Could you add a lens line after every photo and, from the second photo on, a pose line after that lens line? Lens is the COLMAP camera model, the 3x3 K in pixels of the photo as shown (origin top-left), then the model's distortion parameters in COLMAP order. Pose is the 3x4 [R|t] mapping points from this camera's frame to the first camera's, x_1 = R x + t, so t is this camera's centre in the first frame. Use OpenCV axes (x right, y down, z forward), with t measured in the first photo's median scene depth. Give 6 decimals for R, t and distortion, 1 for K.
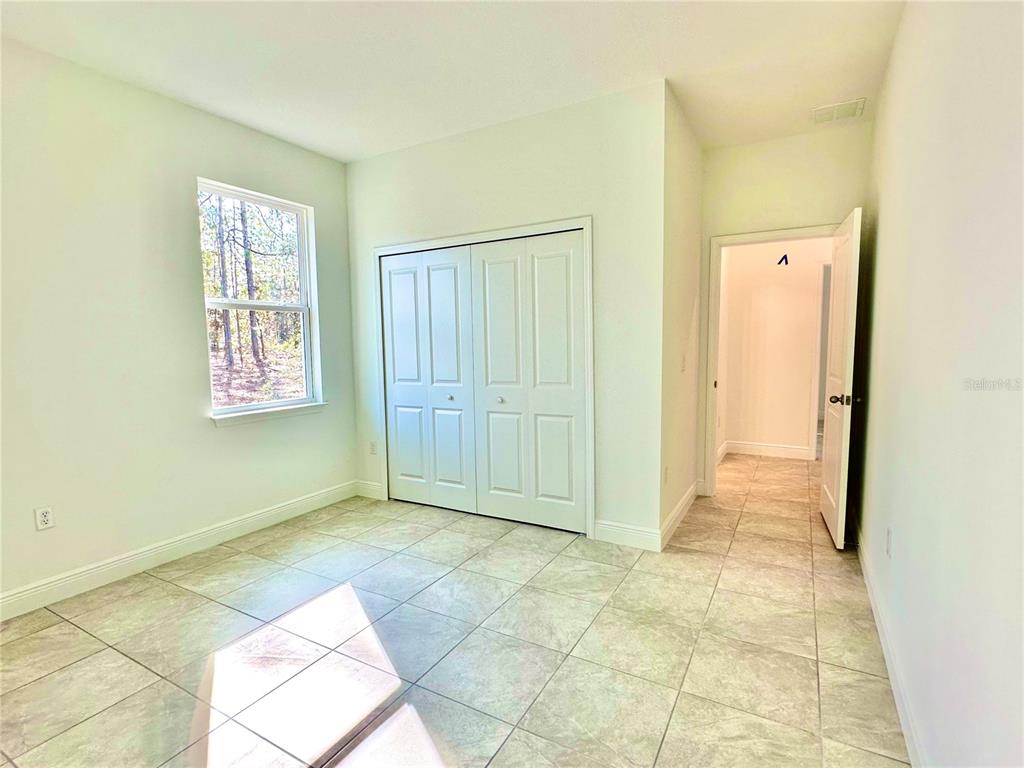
lens RADIAL K [[521.3, 0, 512.6], [0, 521.3, 389.0], [0, 0, 1]] dist [-0.001130, -0.000048]
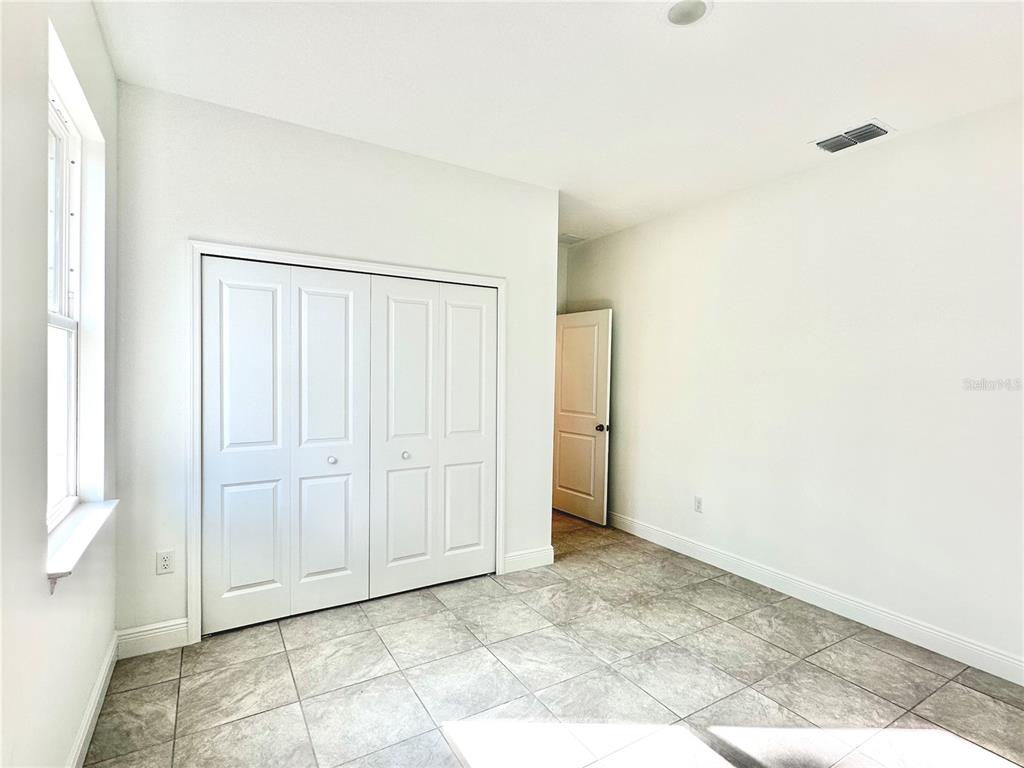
lens RADIAL K [[521.3, 0, 510.6], [0, 521.3, 386.6], [0, 0, 1]] dist [-0.001130, -0.000048]
pose [[0.464358, 0.000386, 0.885647, -0.786650], [0.054769, 0.998073, -0.029151, -0.065178], [-0.883952, 0.062042, 0.463443, 0.463381]]
